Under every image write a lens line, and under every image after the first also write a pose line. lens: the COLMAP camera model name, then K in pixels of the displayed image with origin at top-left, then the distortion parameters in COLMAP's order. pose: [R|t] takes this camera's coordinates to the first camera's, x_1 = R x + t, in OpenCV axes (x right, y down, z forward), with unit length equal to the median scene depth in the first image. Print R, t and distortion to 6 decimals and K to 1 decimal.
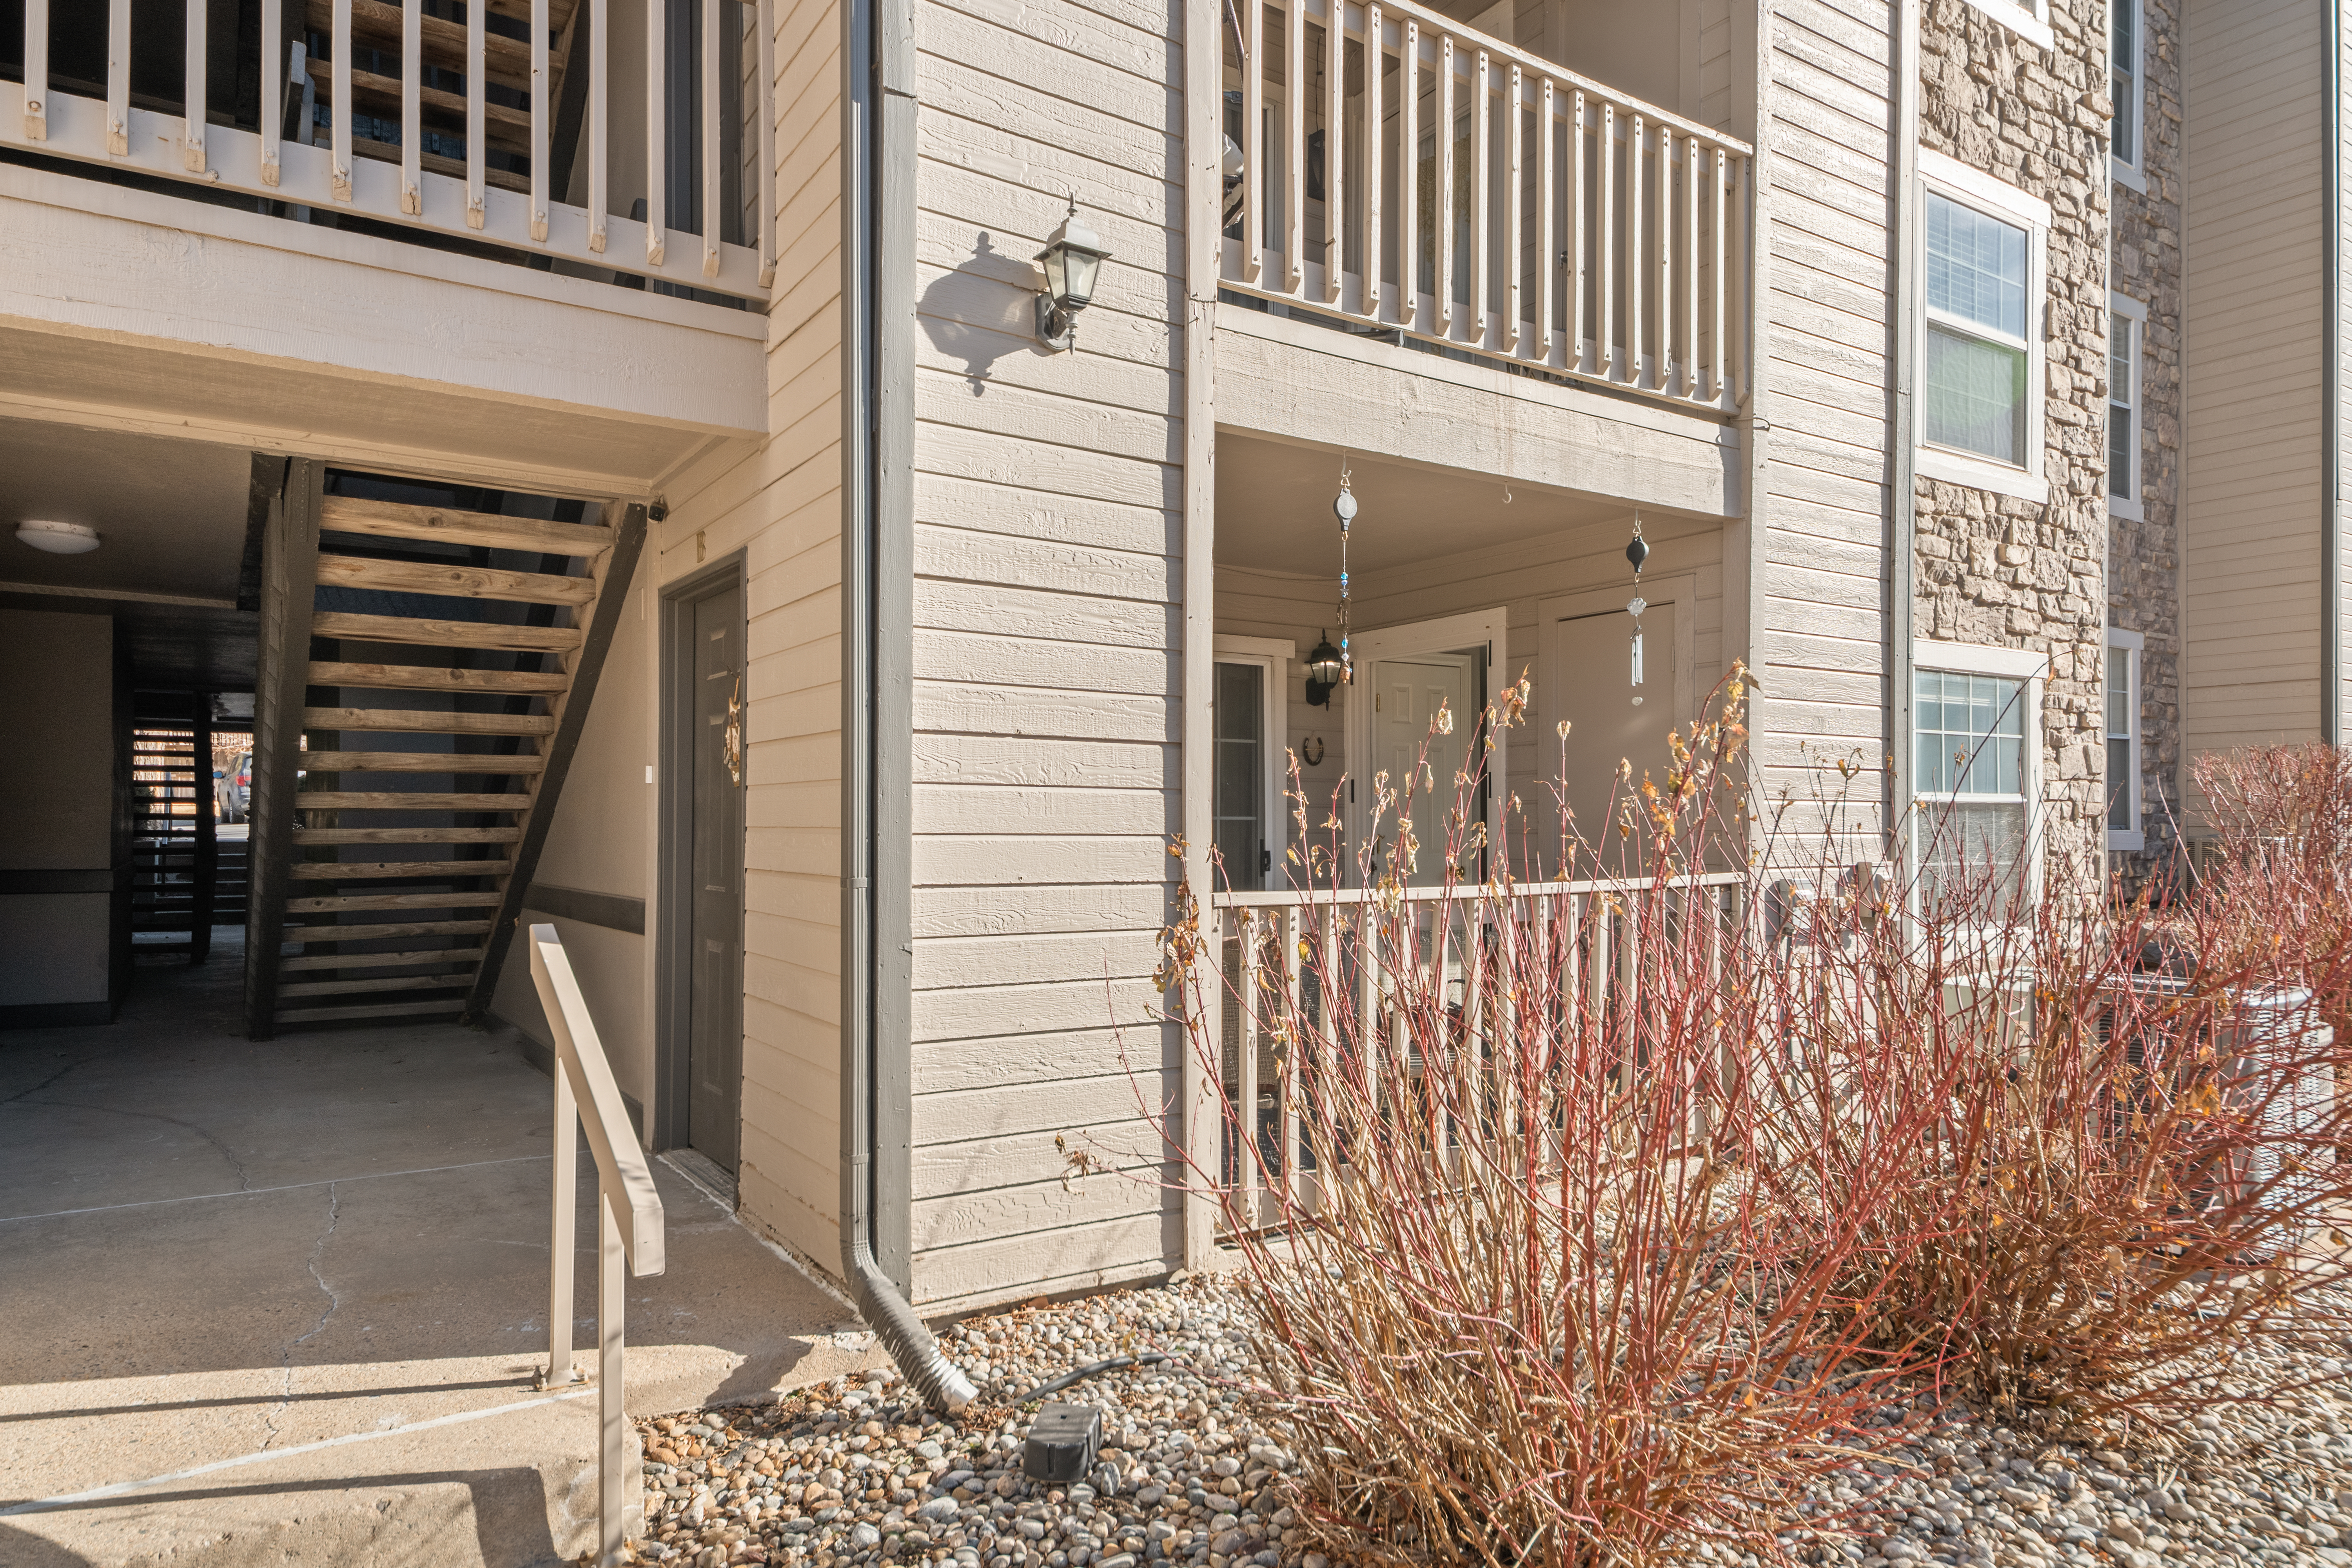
lens RADIAL K [[1487.8, 0, 1116.7], [0, 1487.8, 787.4], [0, 0, 1]] dist [0.004799, 0.001264]
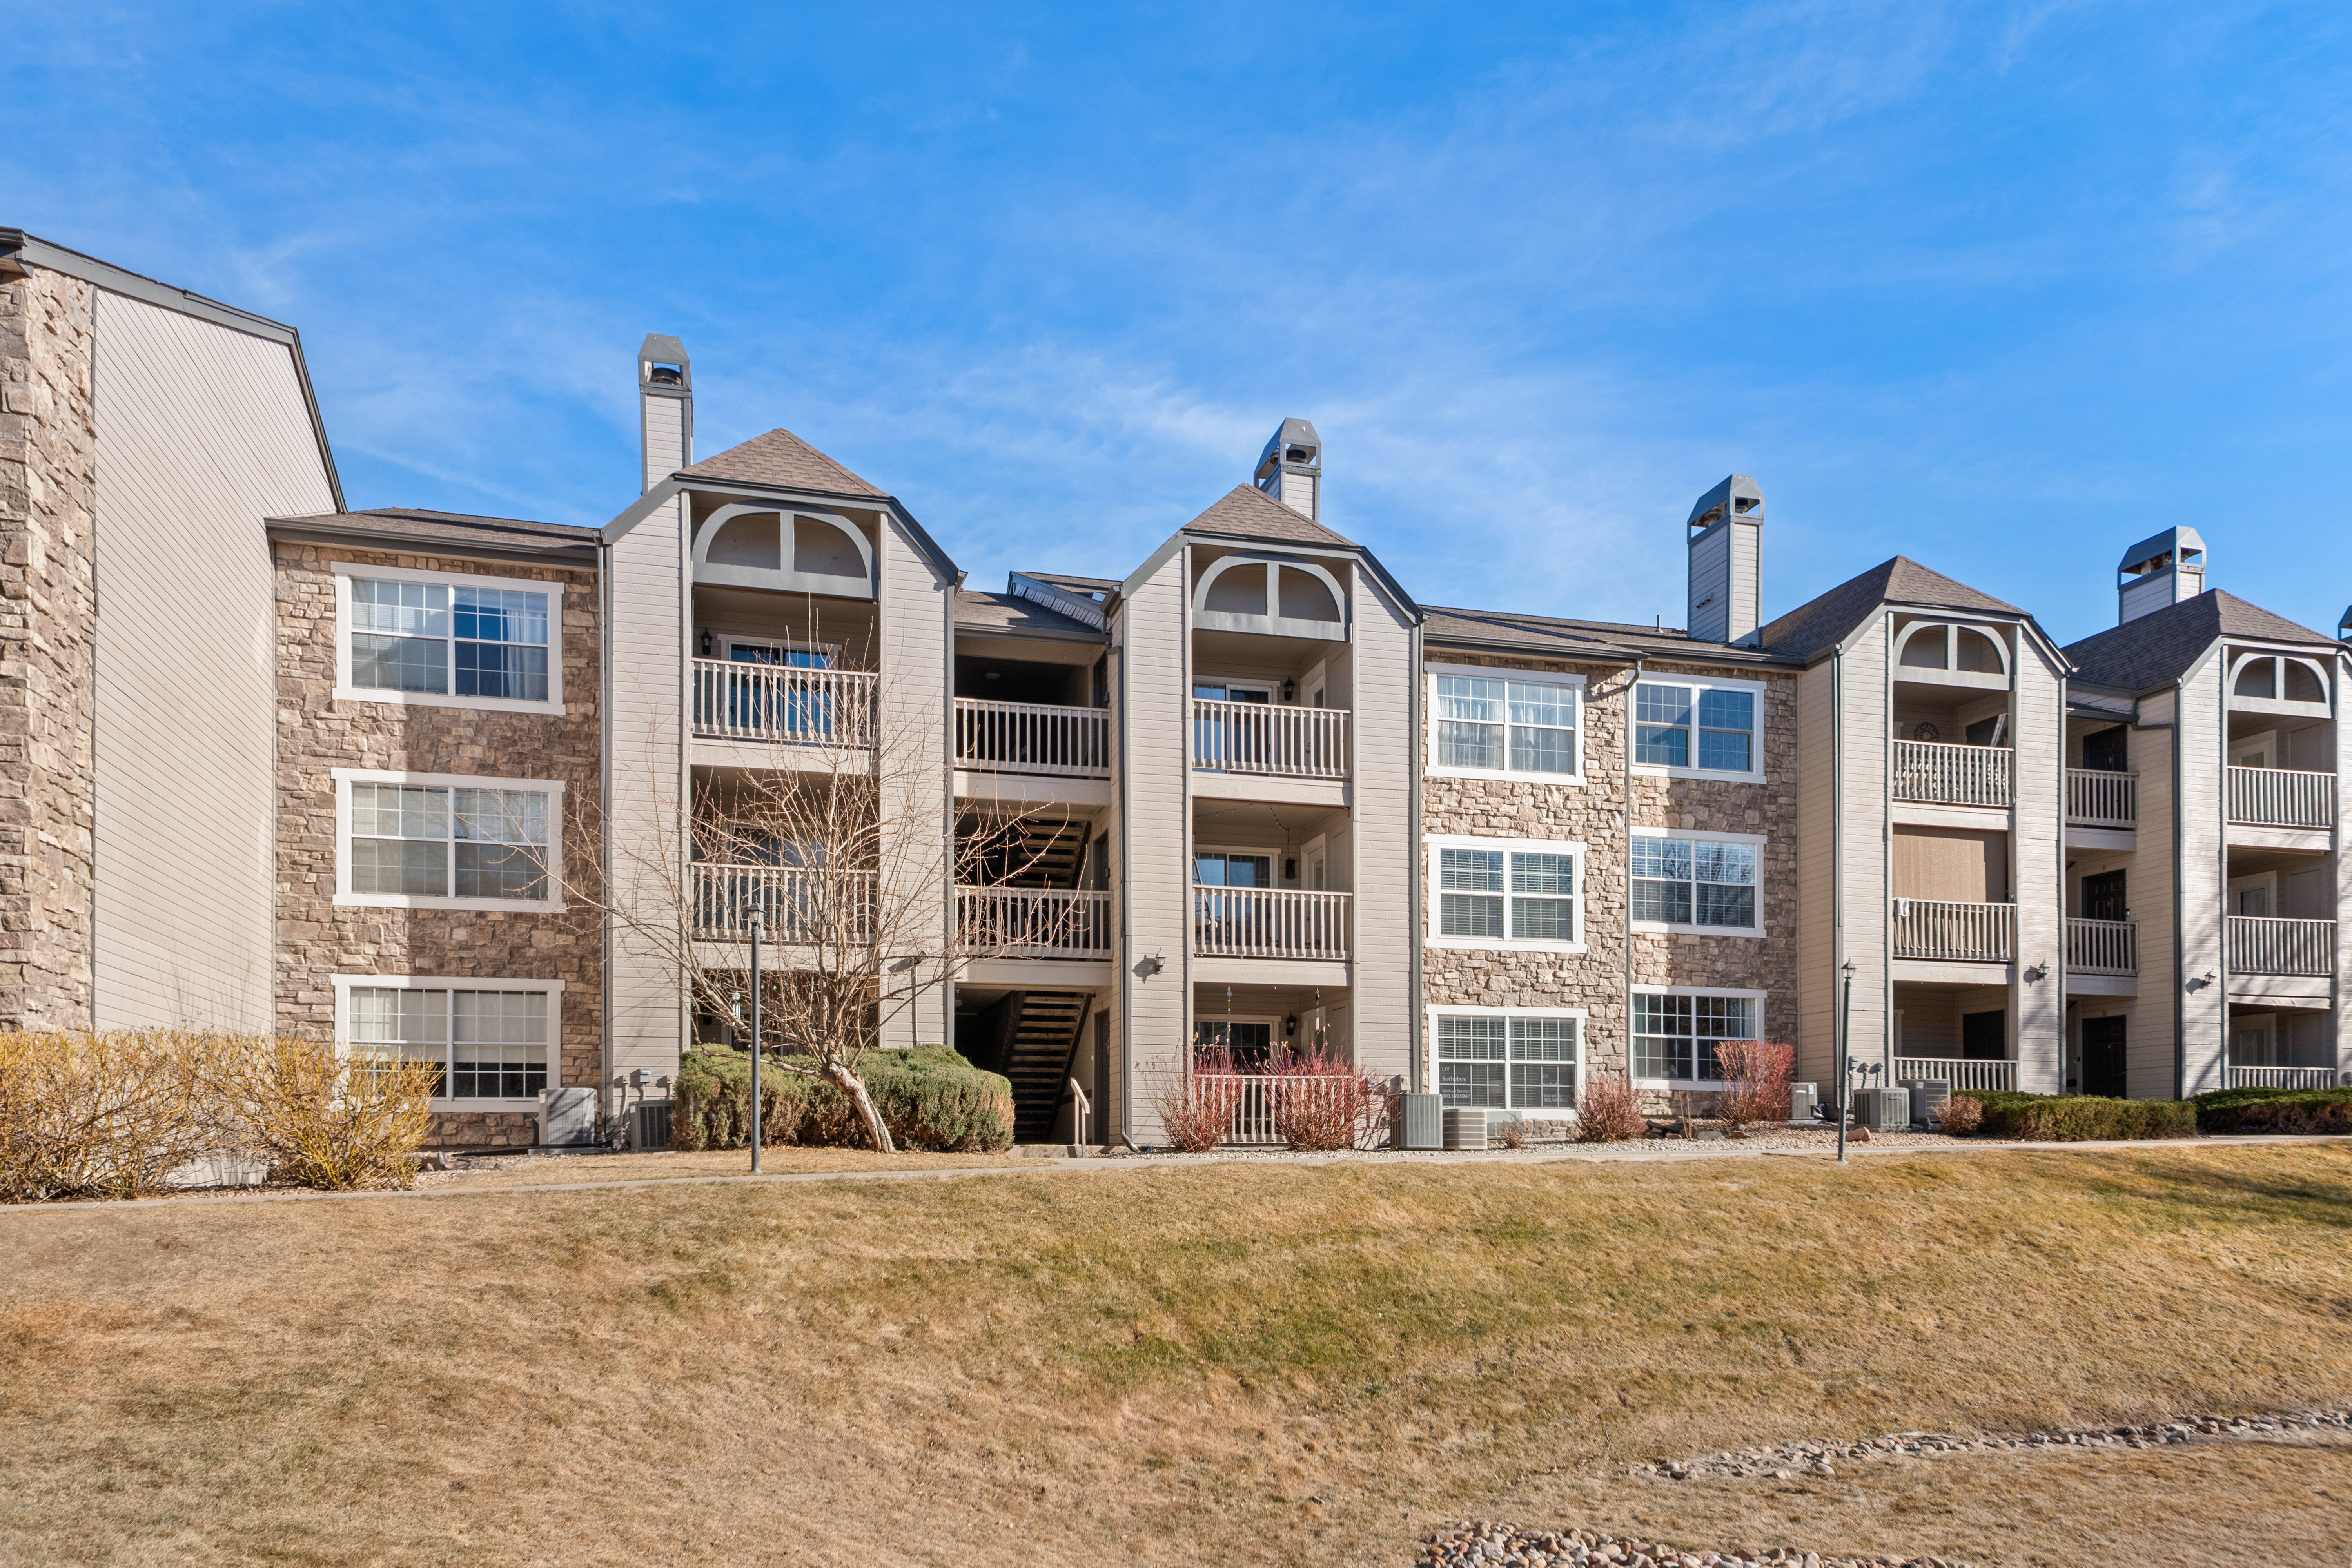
lens RADIAL K [[1691.3, 0, 1186.4], [0, 1691.3, 768.2], [0, 0, 1]] dist [-0.007558, -0.033029]
pose [[0.963961, -0.069224, -0.256879, 1.197663], [0.011498, 0.975494, -0.219728, 0.241704], [0.265794, 0.208855, 0.941134, -3.510535]]
